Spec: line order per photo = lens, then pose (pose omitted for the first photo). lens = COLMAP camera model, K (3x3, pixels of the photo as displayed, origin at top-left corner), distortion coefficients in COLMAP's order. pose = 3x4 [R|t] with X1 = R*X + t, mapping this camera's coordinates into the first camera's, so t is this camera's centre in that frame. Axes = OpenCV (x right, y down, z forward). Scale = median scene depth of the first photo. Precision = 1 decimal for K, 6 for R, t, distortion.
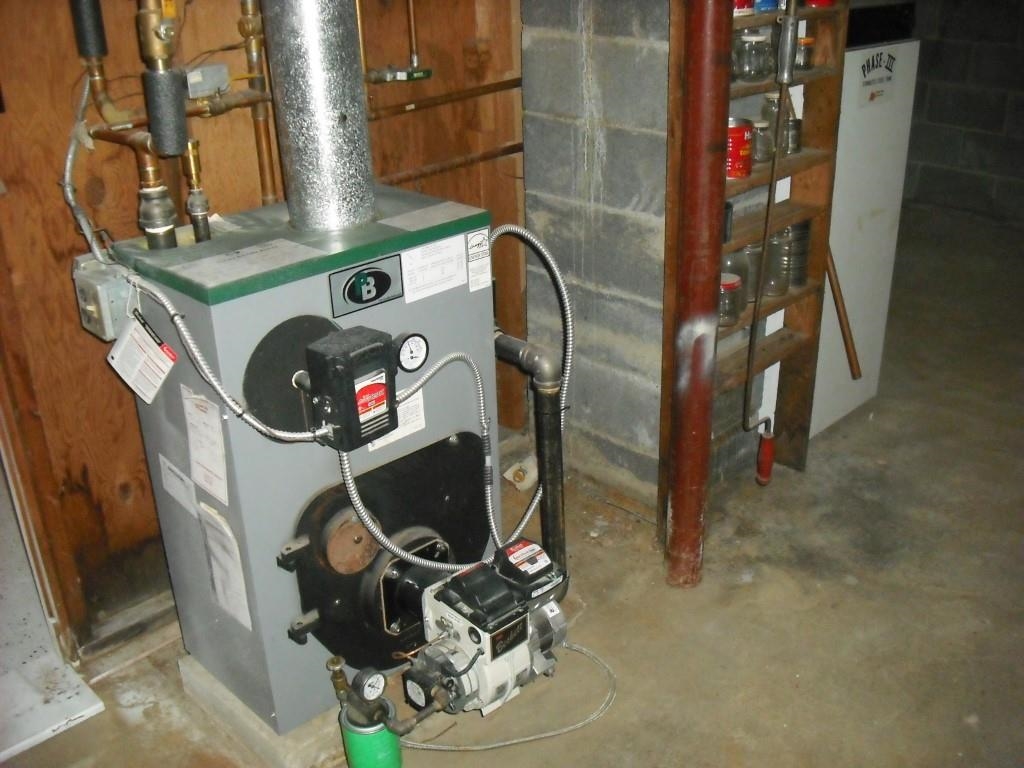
lens RADIAL K [[1077.7, 0, 511.0], [0, 1077.7, 404.3], [0, 0, 1]] dist [-0.207531, 0.182809]
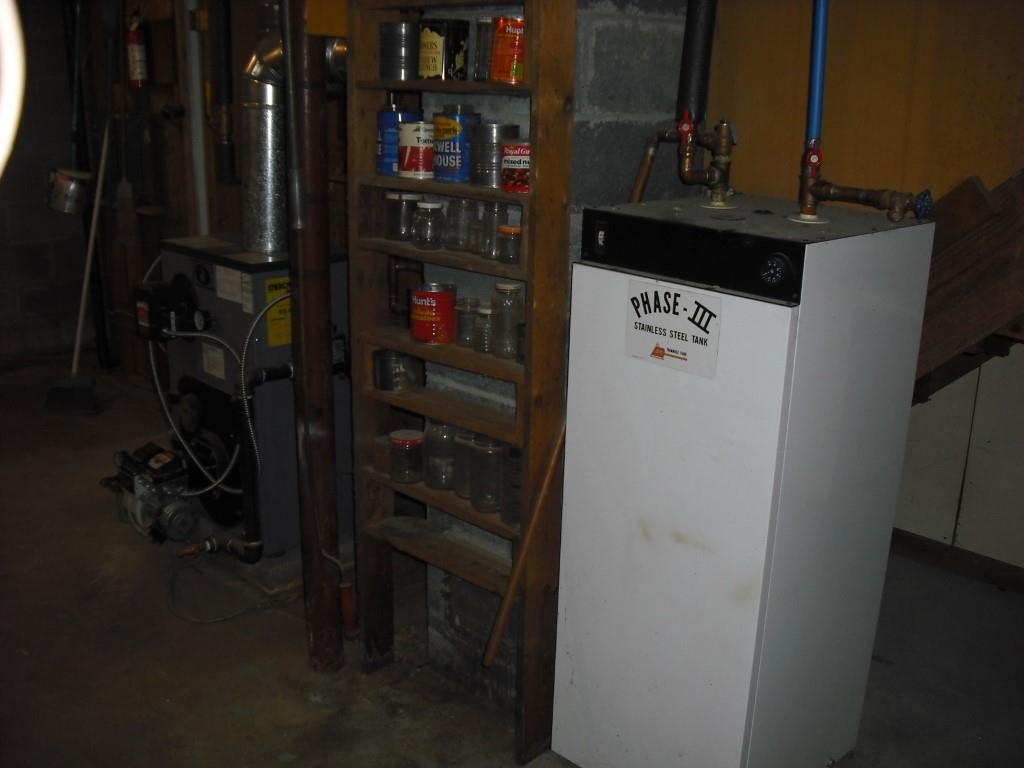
lens RADIAL K [[1077.7, 0, 511.0], [0, 1077.7, 404.3], [0, 0, 1]] dist [-0.207531, 0.182809]
pose [[0.008613, 0.328723, -0.944387, 1.059629], [-0.451467, 0.843967, 0.289651, -0.444298], [0.892246, 0.423865, 0.155676, 0.856040]]
